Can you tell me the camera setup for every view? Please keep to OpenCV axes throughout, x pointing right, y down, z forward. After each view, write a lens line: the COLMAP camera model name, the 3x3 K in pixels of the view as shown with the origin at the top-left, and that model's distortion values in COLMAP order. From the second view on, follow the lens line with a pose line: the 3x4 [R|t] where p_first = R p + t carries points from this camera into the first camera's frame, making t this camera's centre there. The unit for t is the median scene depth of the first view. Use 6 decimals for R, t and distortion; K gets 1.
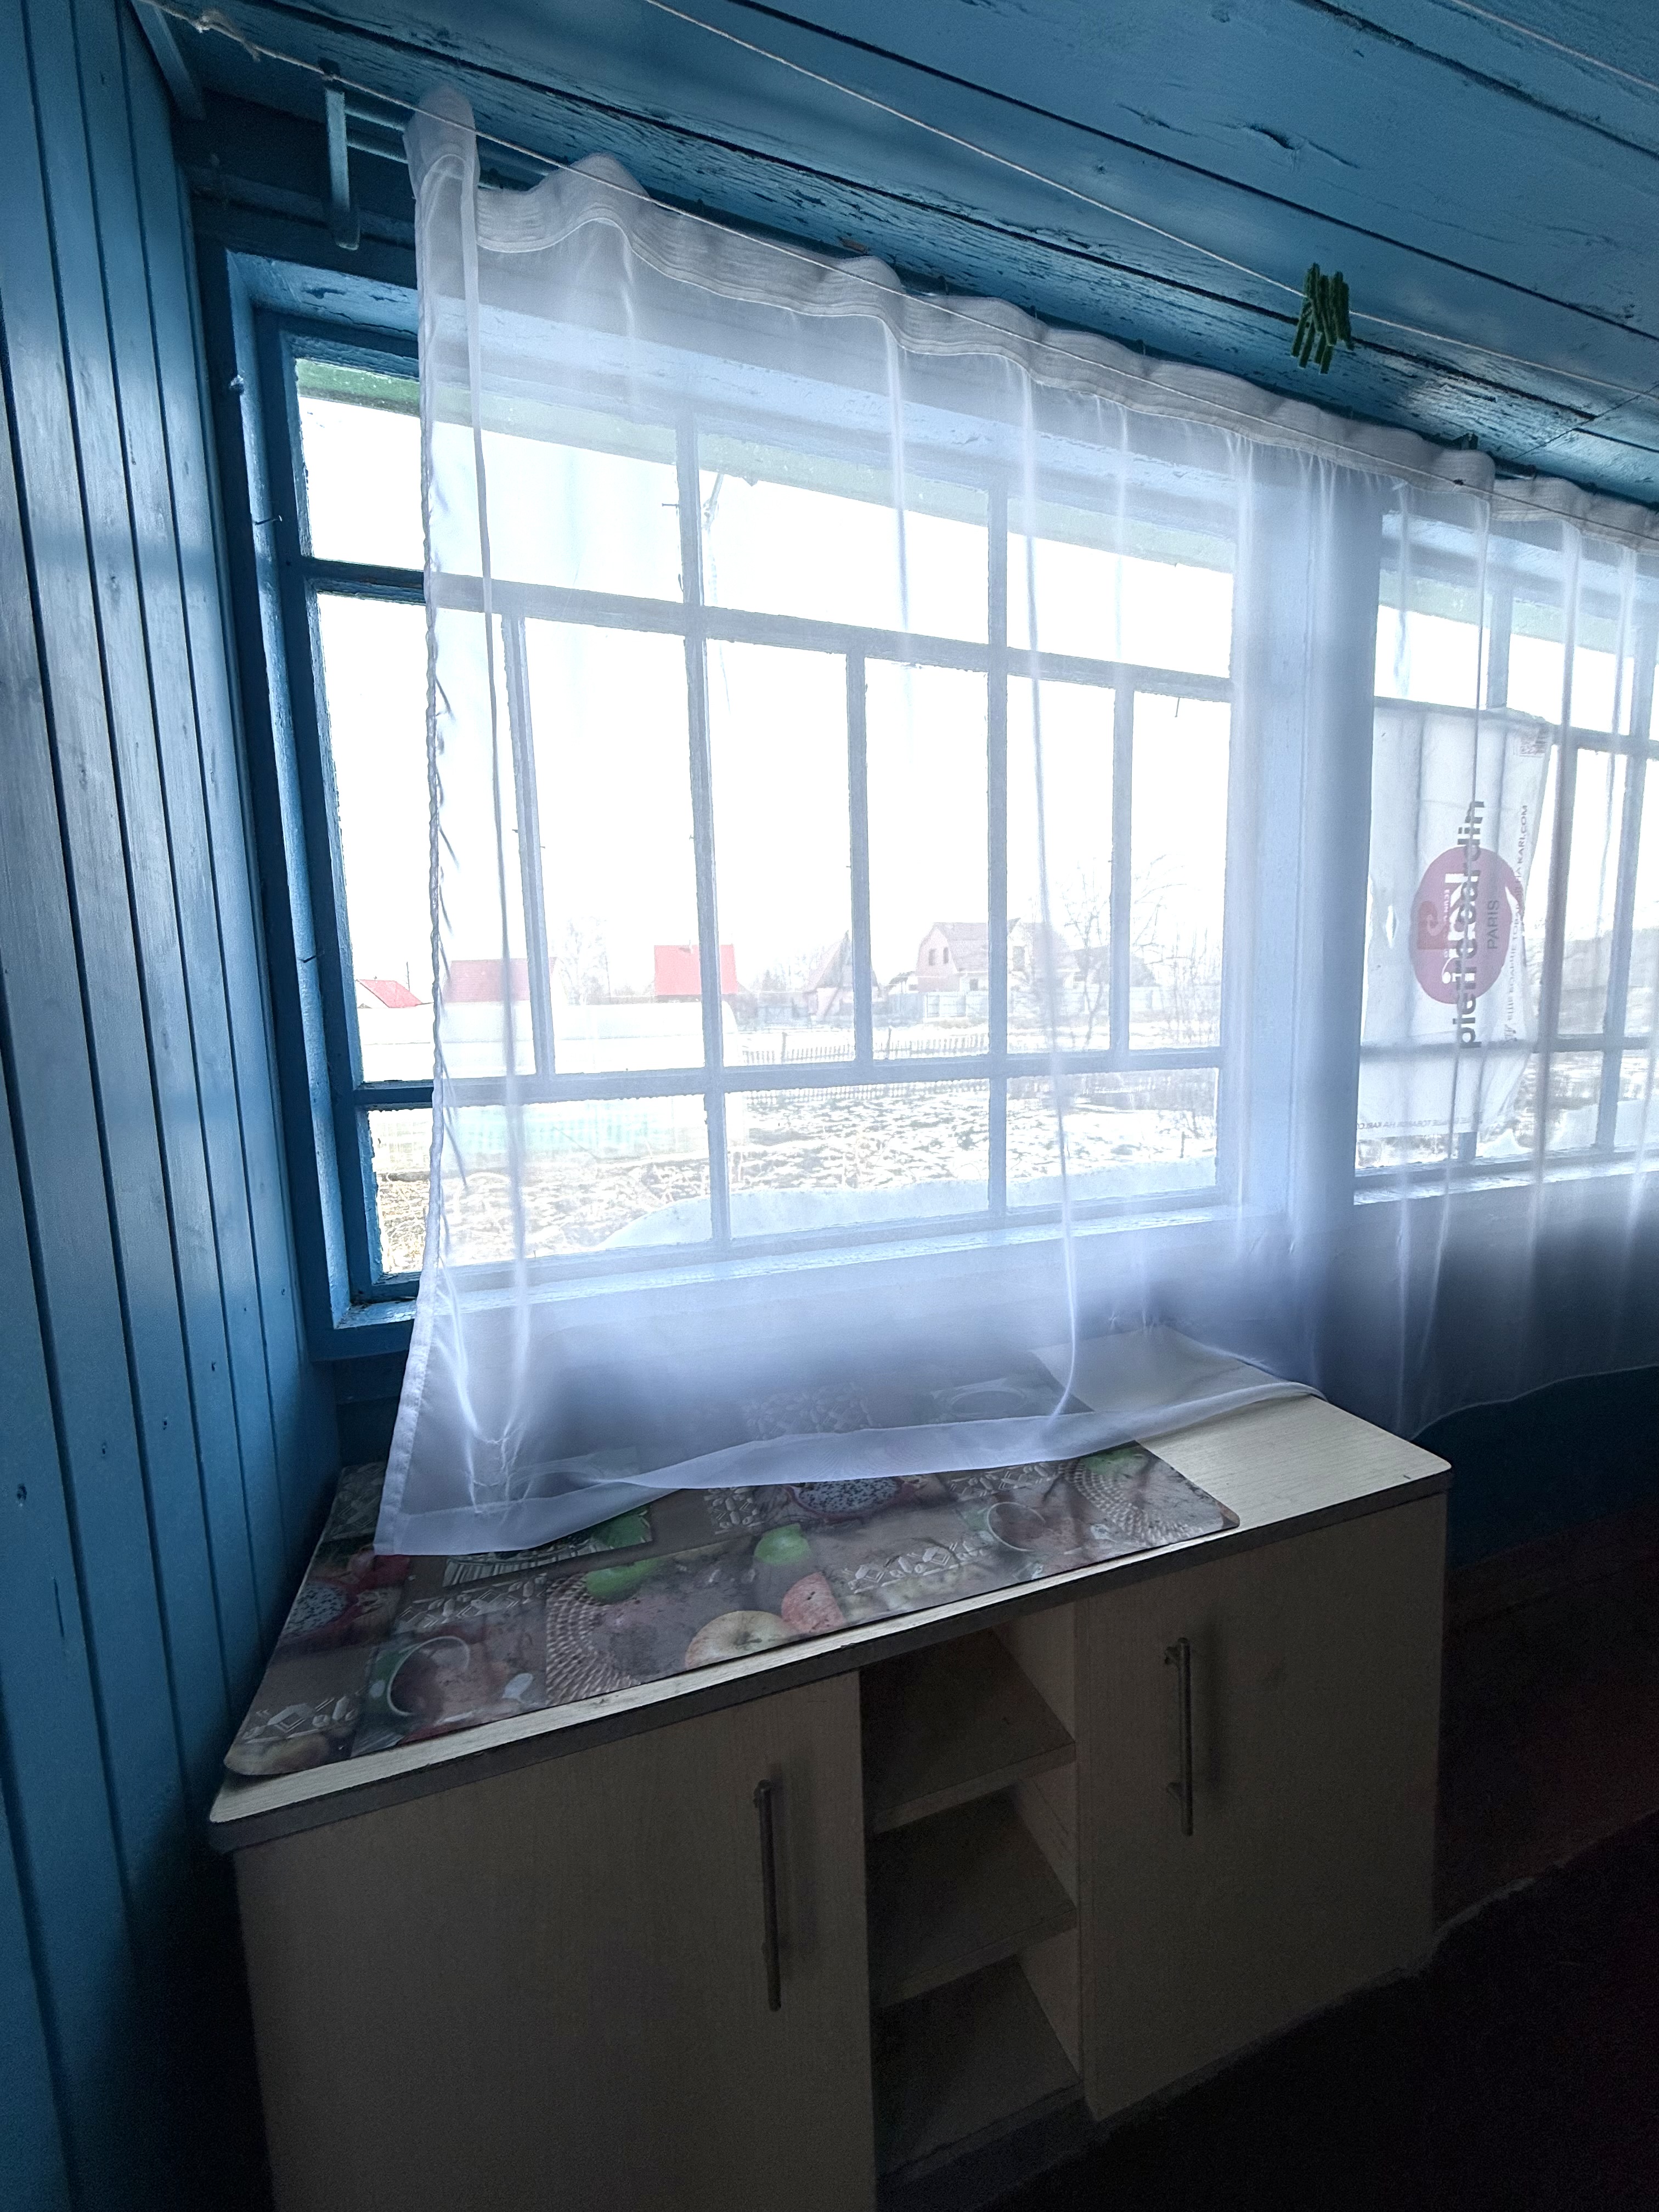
lens RADIAL K [[882.9, 0, 825.5], [0, 882.9, 1107.3], [0, 0, 1]] dist [0.000524, 0.000130]
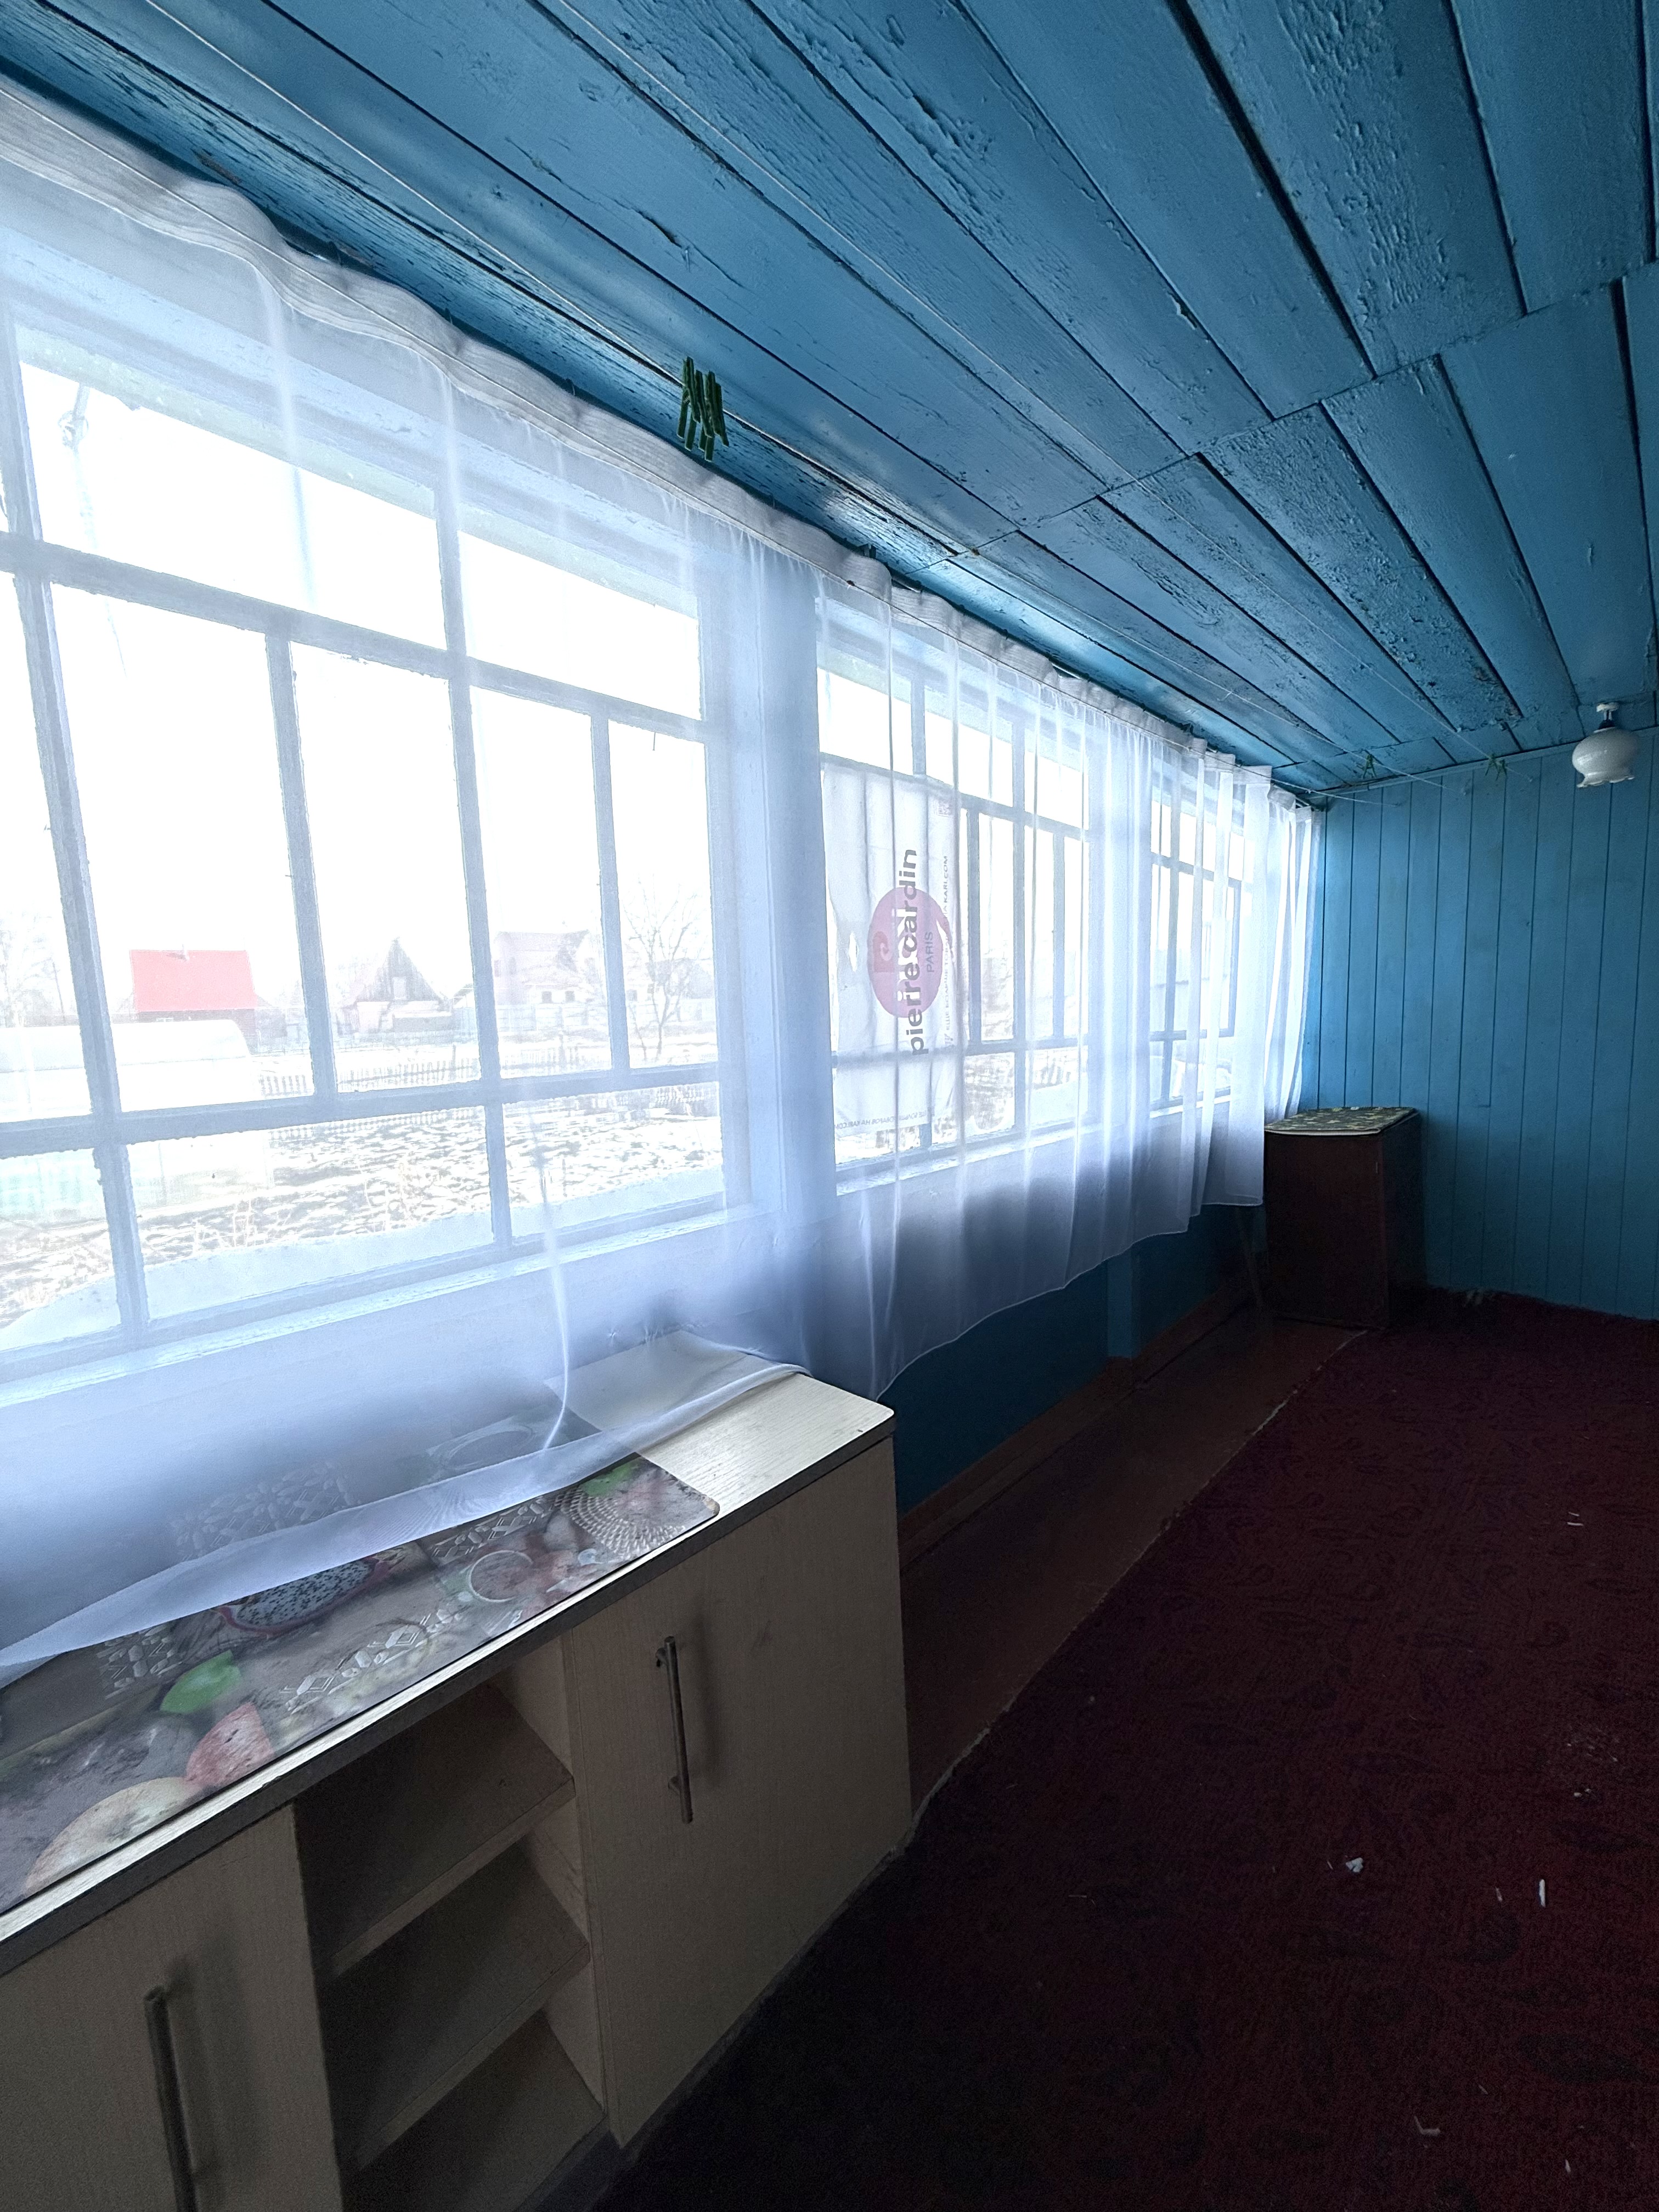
lens RADIAL K [[882.9, 0, 830.0], [0, 882.9, 1107.5], [0, 0, 1]] dist [0.000524, 0.000130]
pose [[0.890095, -0.061371, 0.451625, 0.100318], [0.067227, 0.997733, 0.003086, -0.009004], [-0.450790, 0.027614, 0.892203, -0.023025]]
